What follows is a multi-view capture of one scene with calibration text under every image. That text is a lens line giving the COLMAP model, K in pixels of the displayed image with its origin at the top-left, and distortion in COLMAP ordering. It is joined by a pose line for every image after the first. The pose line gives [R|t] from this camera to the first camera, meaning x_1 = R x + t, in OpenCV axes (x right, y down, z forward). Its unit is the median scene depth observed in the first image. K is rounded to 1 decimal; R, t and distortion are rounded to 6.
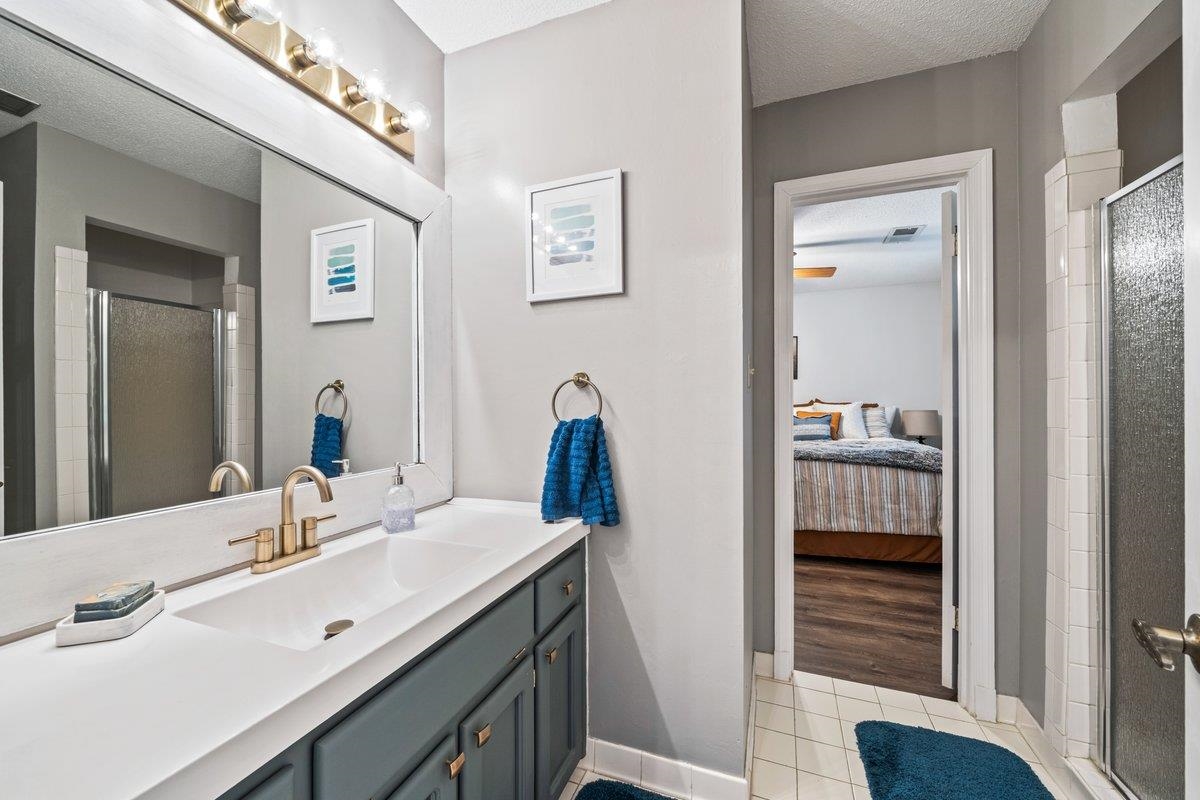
lens RADIAL K [[437.2, 0, 603.9], [0, 437.2, 400.5], [0, 0, 1]] dist [-0.003471, -0.000364]
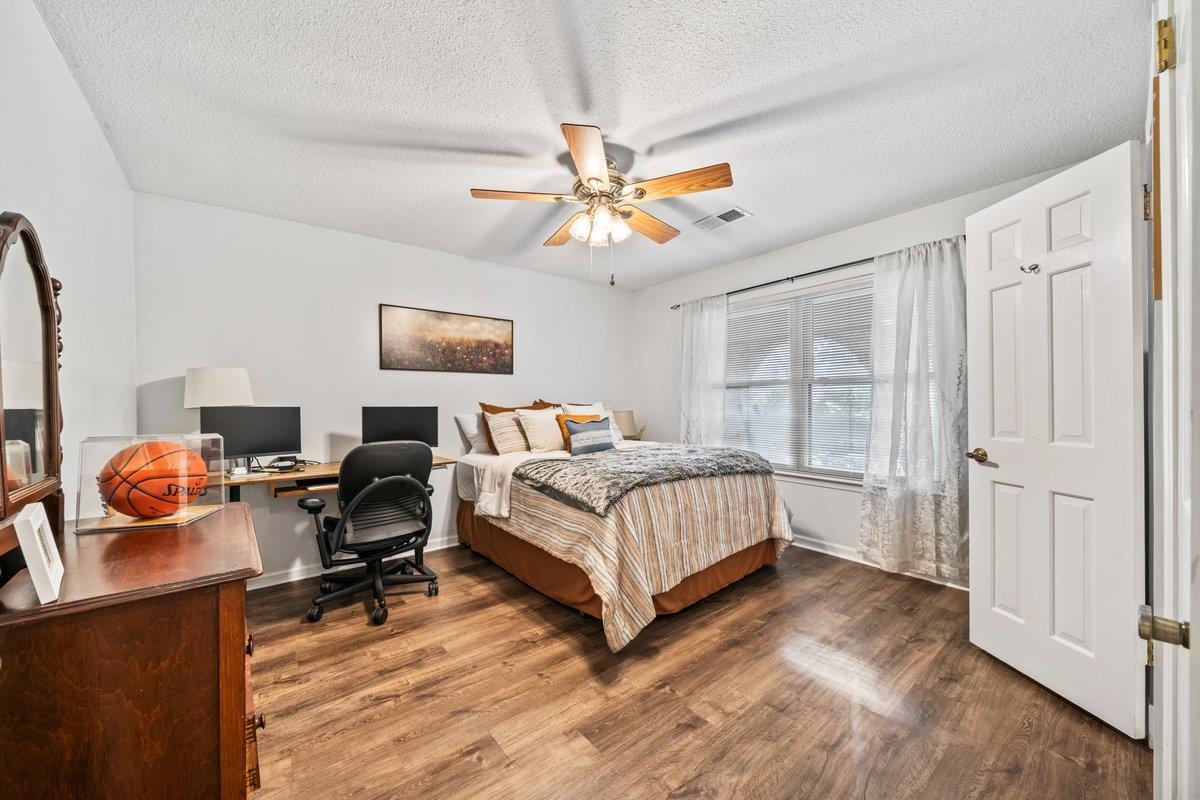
lens RADIAL K [[437.2, 0, 599.0], [0, 437.2, 401.4], [0, 0, 1]] dist [-0.003471, -0.000364]
pose [[0.517322, -0.004637, 0.855778, -0.245394], [0.005733, 0.999982, 0.001952, 0.004493], [-0.855772, 0.003896, 0.517339, 0.784197]]
